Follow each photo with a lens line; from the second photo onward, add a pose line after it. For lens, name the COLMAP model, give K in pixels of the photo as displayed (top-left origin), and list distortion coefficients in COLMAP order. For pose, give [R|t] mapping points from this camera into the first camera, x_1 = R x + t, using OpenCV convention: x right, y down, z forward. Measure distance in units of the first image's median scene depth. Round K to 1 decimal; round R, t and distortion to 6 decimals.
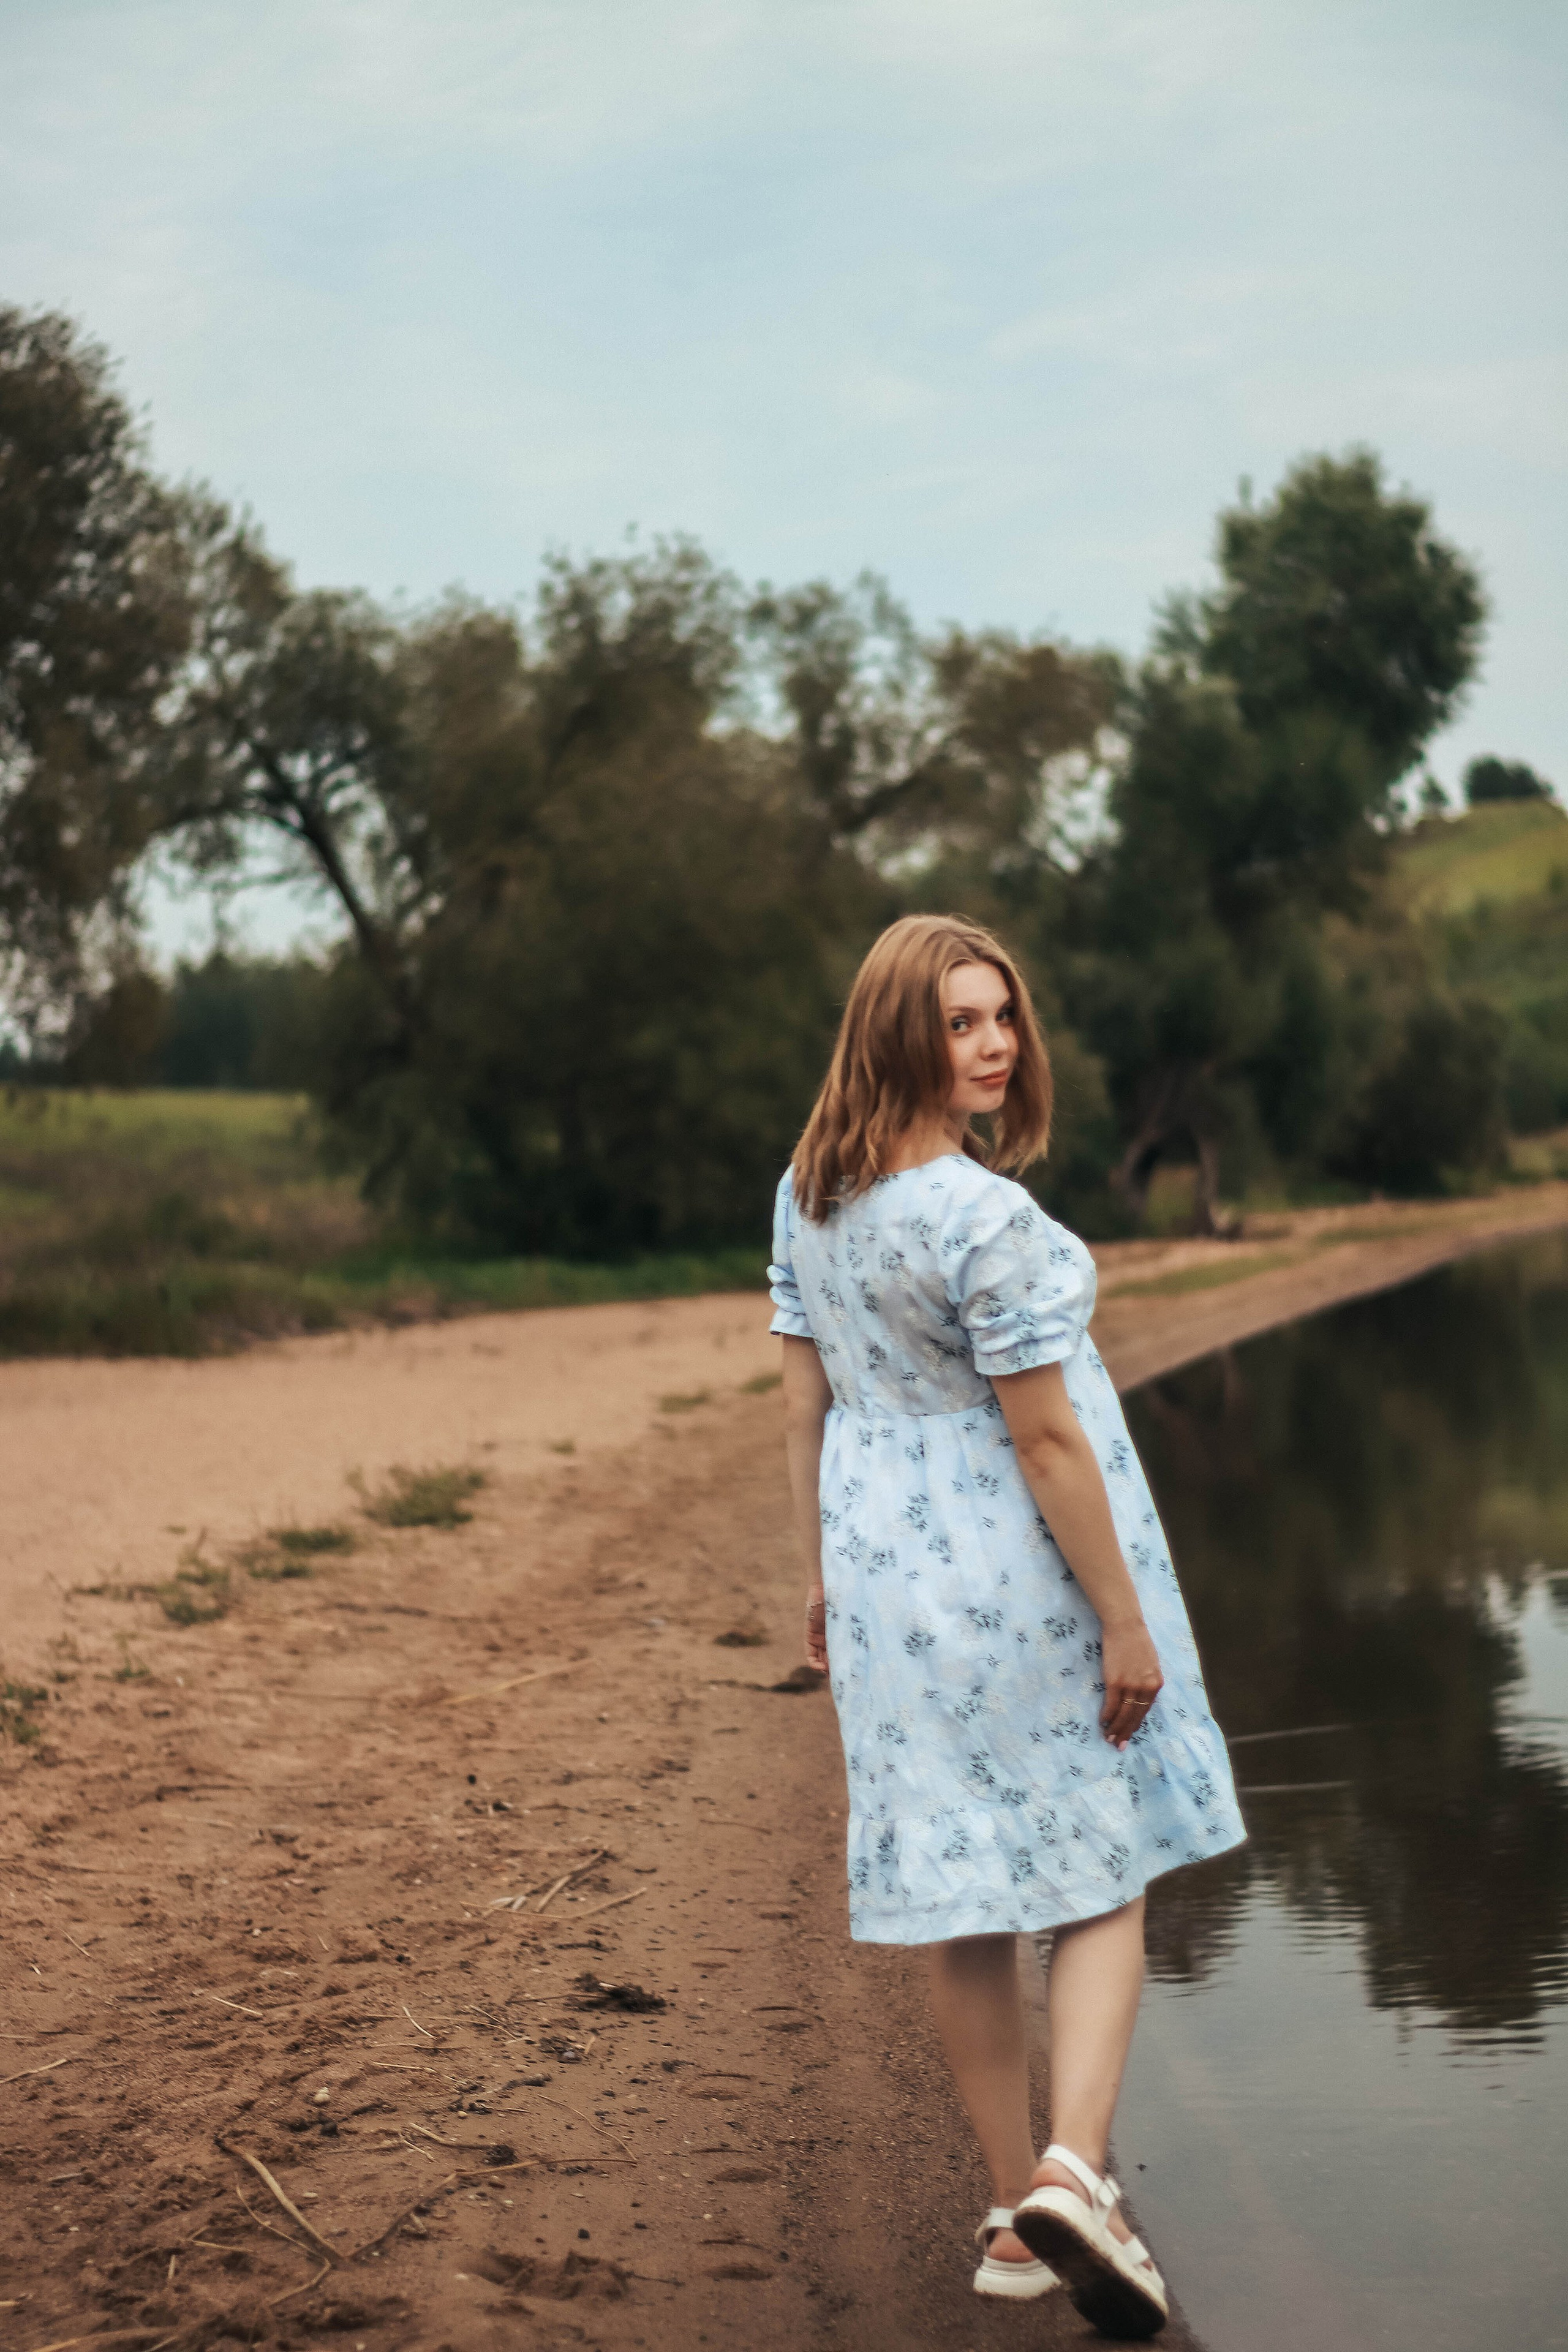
lens RADIAL K [[5304.6, 0, 784.0], [0, 5304.6, 1176.0], [0, 0, 1]] dist [-0.064854, -0.240396]
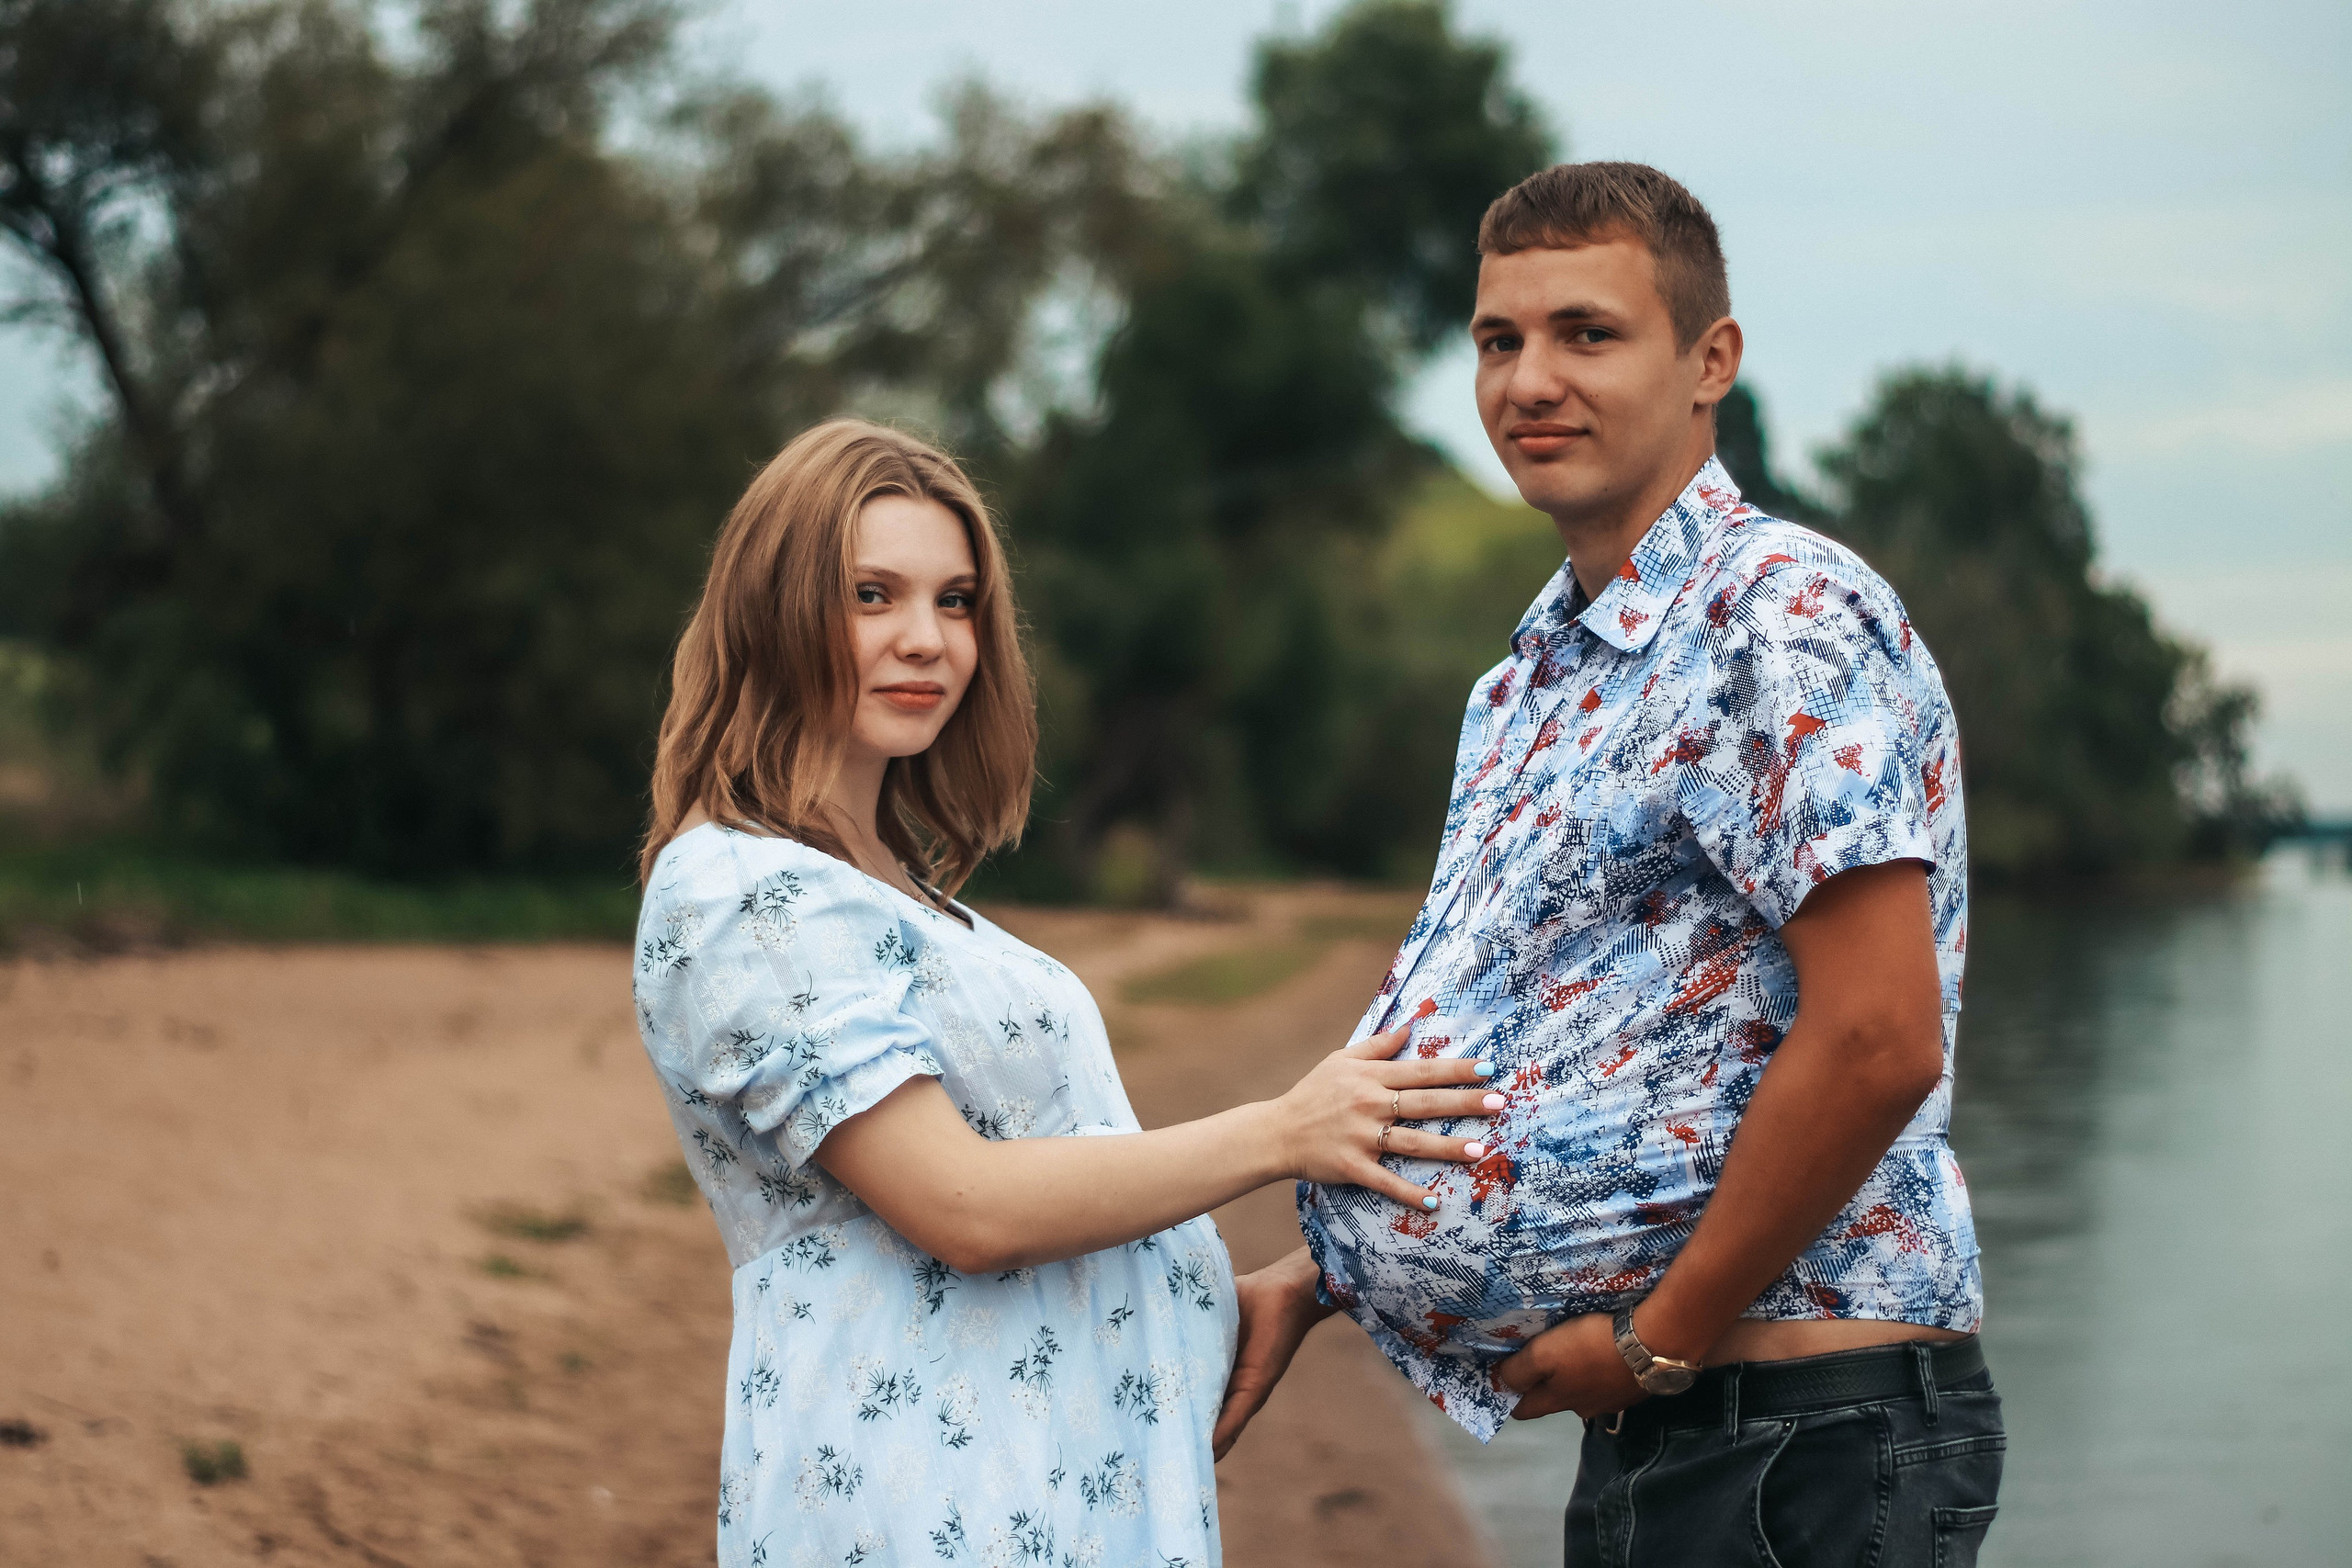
lens RADIAL K [[5304.1, 0, 1176.0], [0, 5304.1, 784.0], [0, 0, 1]] dist [-0.064854, -0.240396]
pose [[0.990212, 0.092251, 0.104733, -0.008294], [-0.091507, 0.995733, -0.011900, 0.001665], [-0.105384, 0.002199, 0.994429, 0.275879]]
